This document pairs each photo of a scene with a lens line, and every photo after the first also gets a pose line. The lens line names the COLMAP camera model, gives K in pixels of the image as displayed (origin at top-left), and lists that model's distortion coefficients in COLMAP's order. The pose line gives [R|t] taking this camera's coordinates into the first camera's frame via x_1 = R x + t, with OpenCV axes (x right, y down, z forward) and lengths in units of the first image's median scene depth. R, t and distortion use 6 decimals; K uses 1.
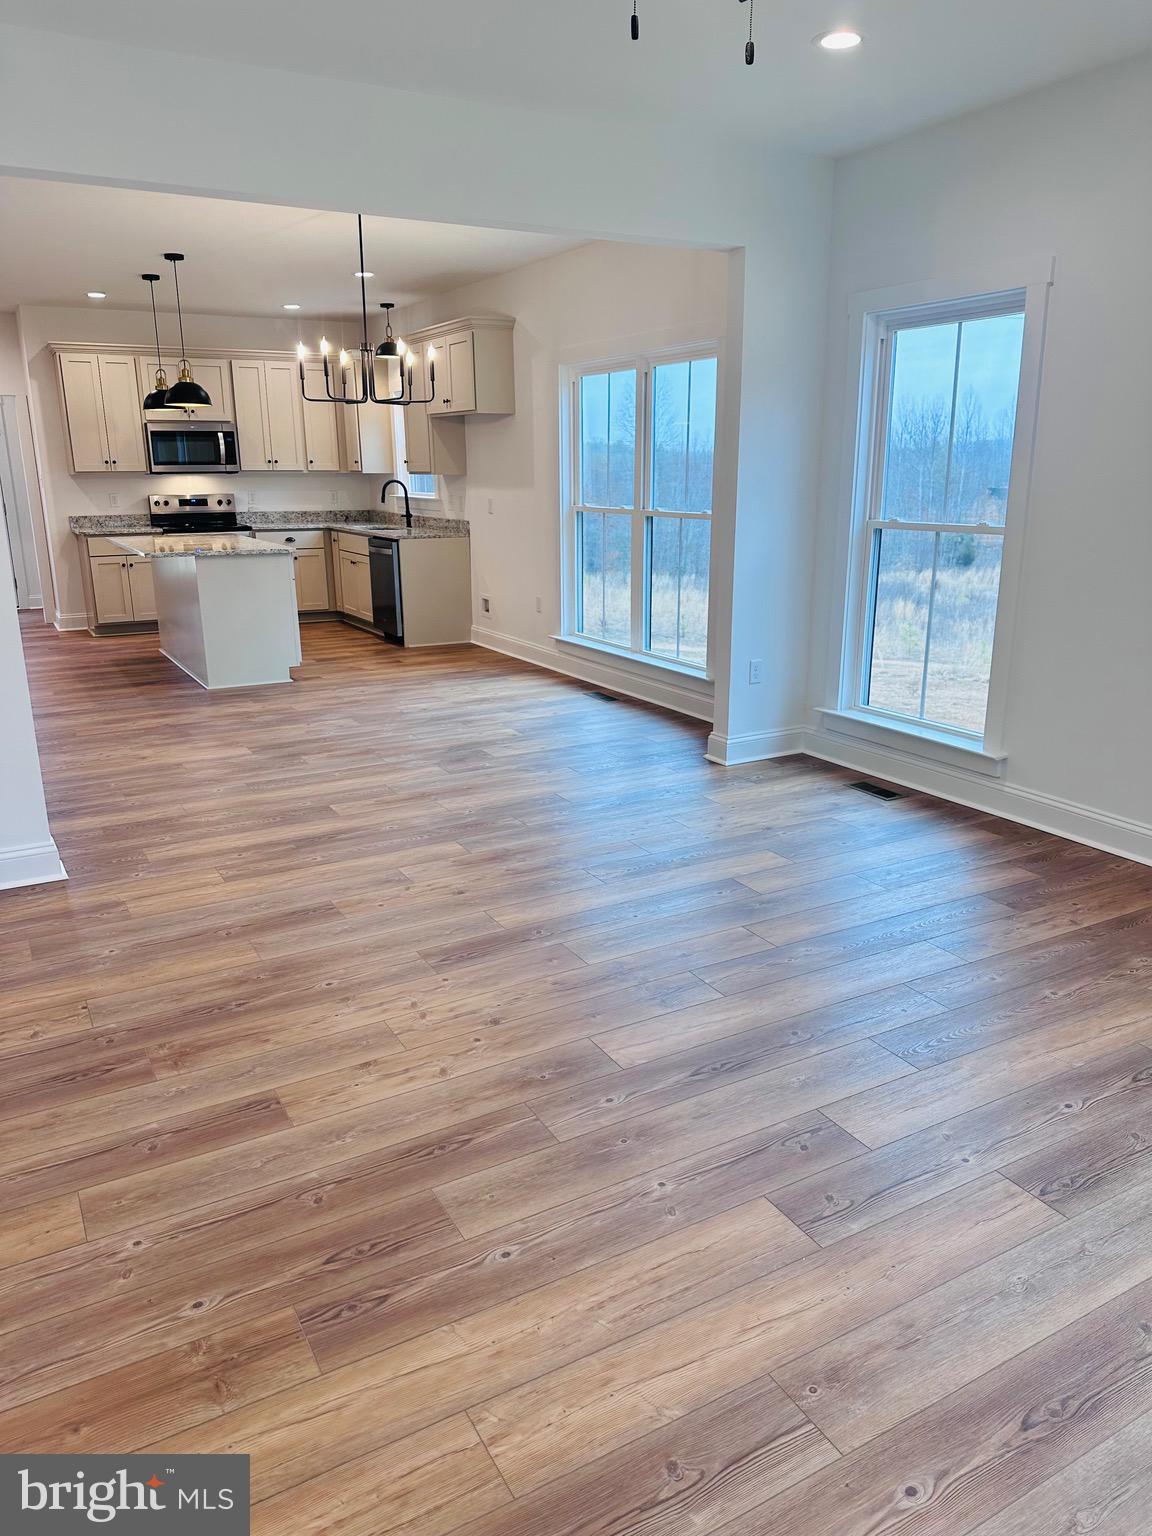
lens RADIAL K [[1067.7, 0, 586.2], [0, 1067.7, 771.6], [0, 0, 1]] dist [0.063197, -0.059463]
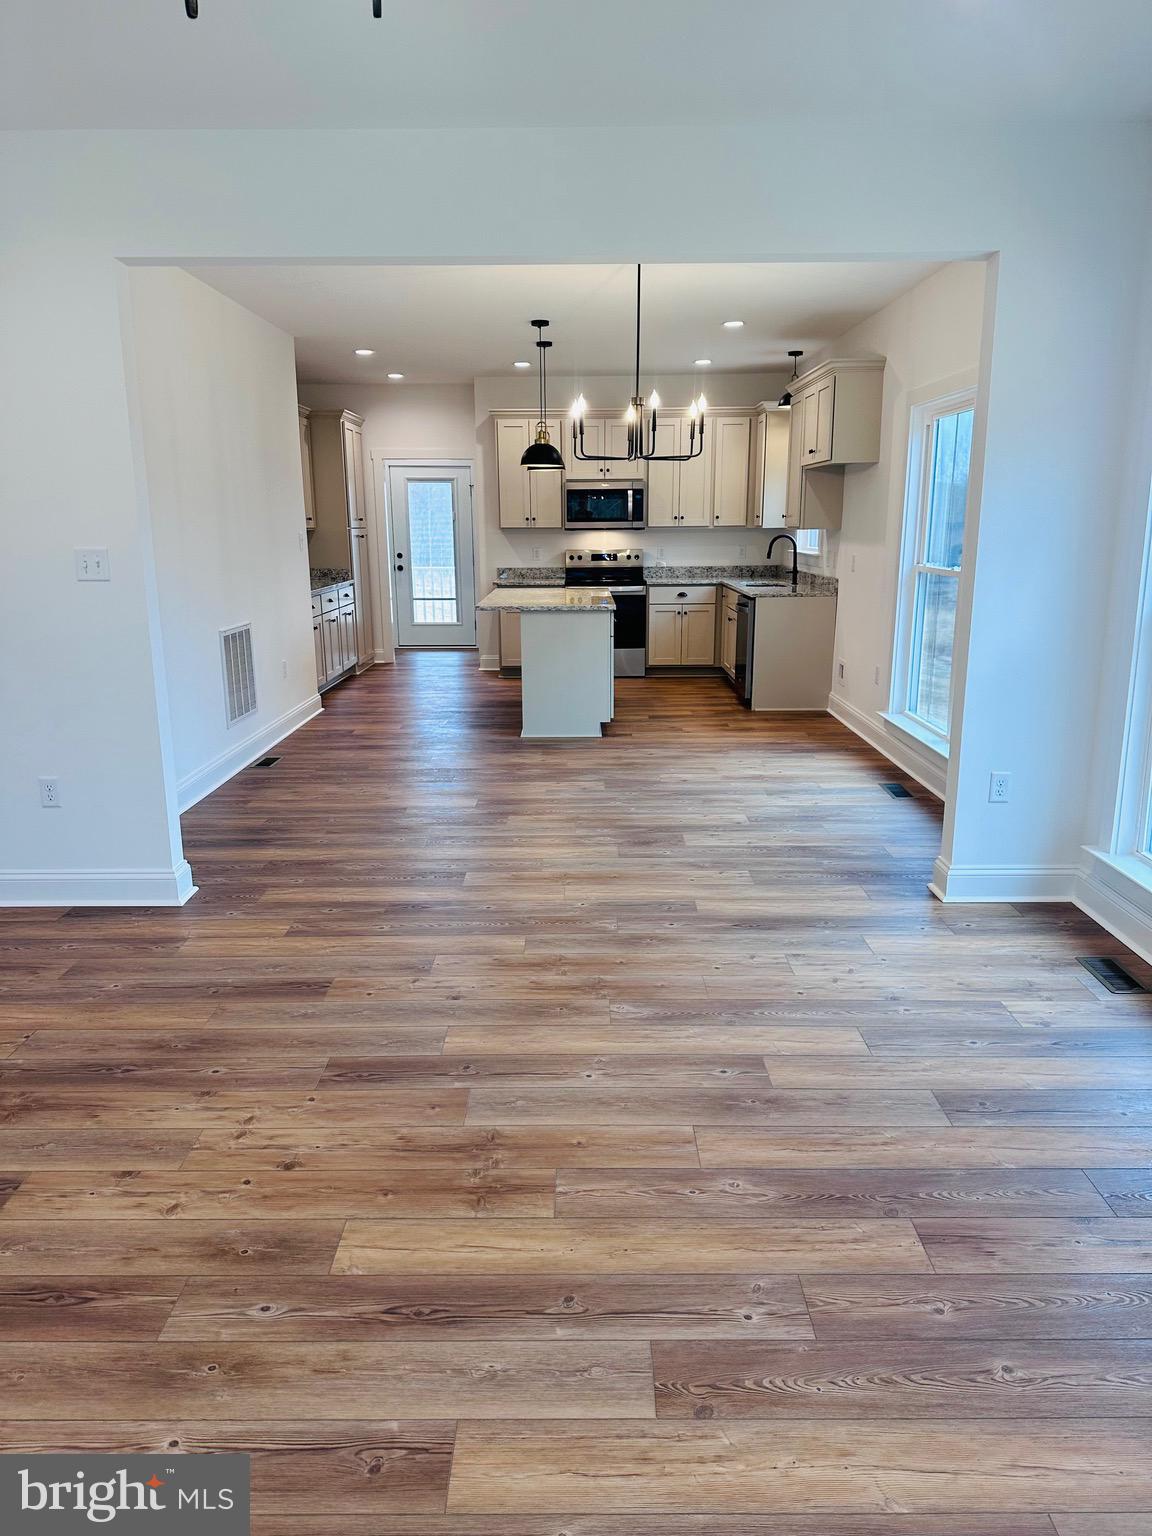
lens RADIAL K [[1067.7, 0, 577.4], [0, 1067.7, 773.8], [0, 0, 1]] dist [0.063197, -0.059463]
pose [[0.865392, 0.115037, -0.487713, 0.259183], [-0.135183, 0.990801, -0.006165, -0.054456], [0.482517, 0.071265, 0.872982, 0.168864]]
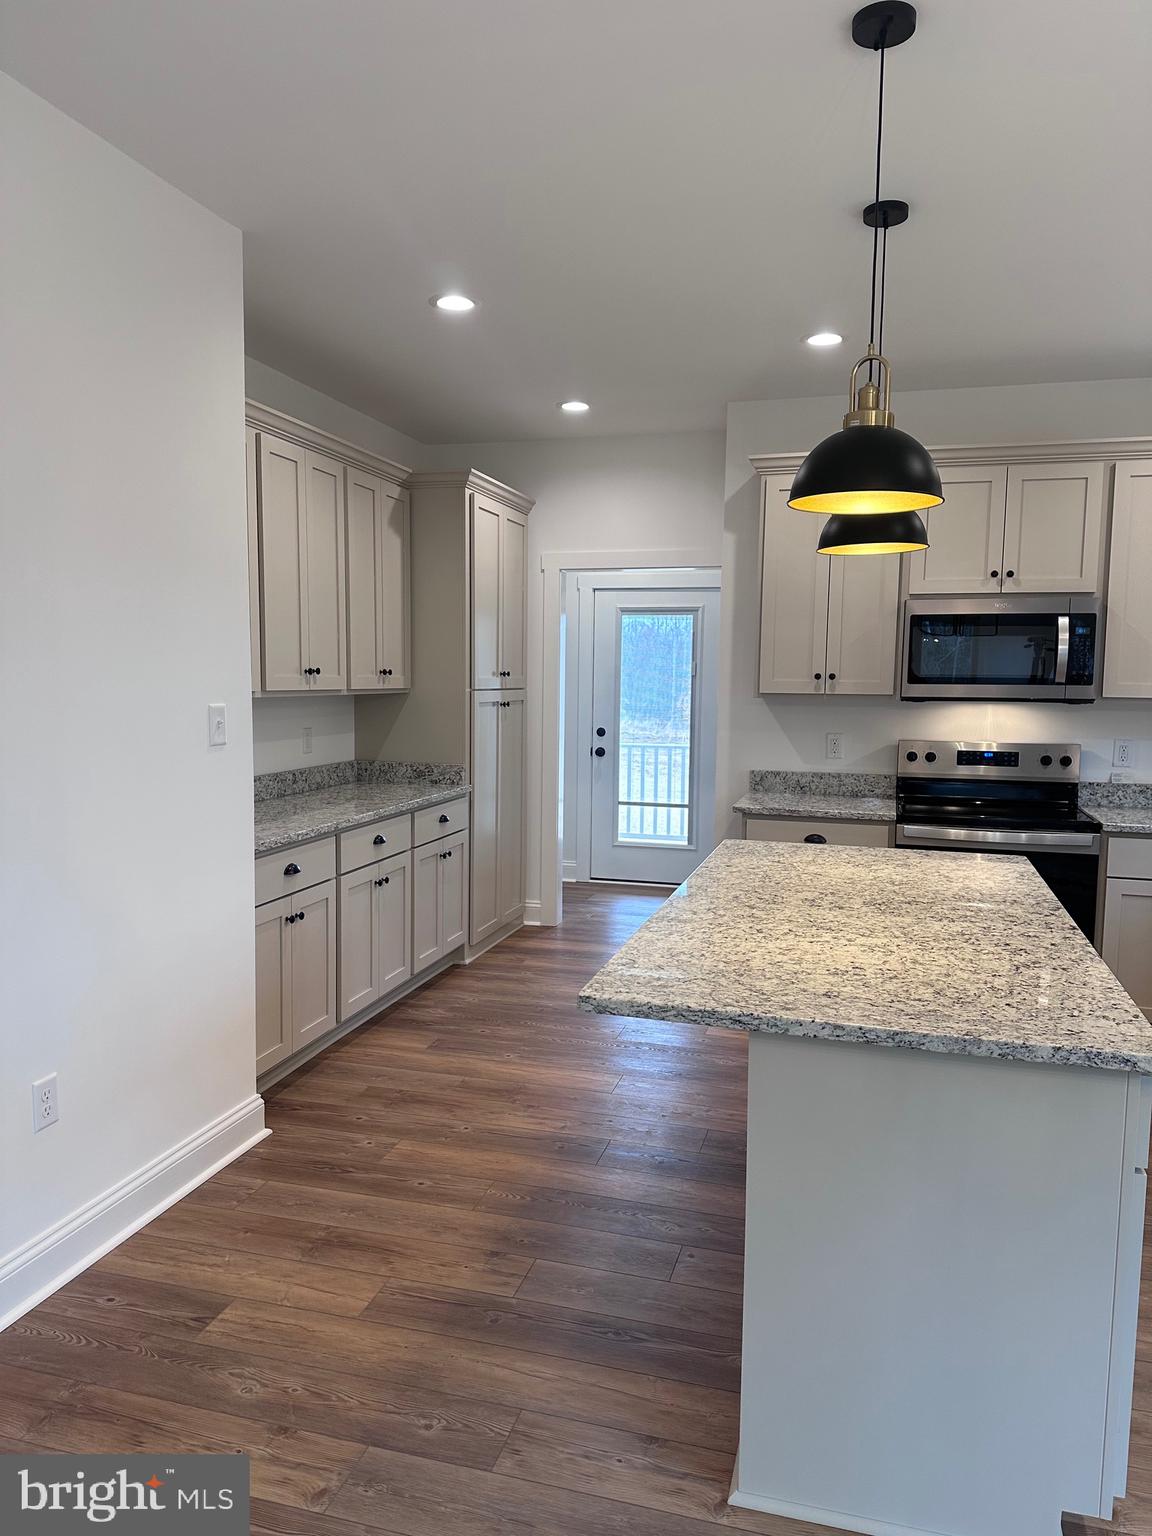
lens RADIAL K [[1067.7, 0, 562.1], [0, 1067.7, 771.3], [0, 0, 1]] dist [0.063197, -0.059463]
pose [[0.685433, 0.079557, -0.723776, -0.259714], [-0.213192, 0.972379, -0.095014, -0.281706], [0.696226, 0.219429, 0.683462, 0.965260]]
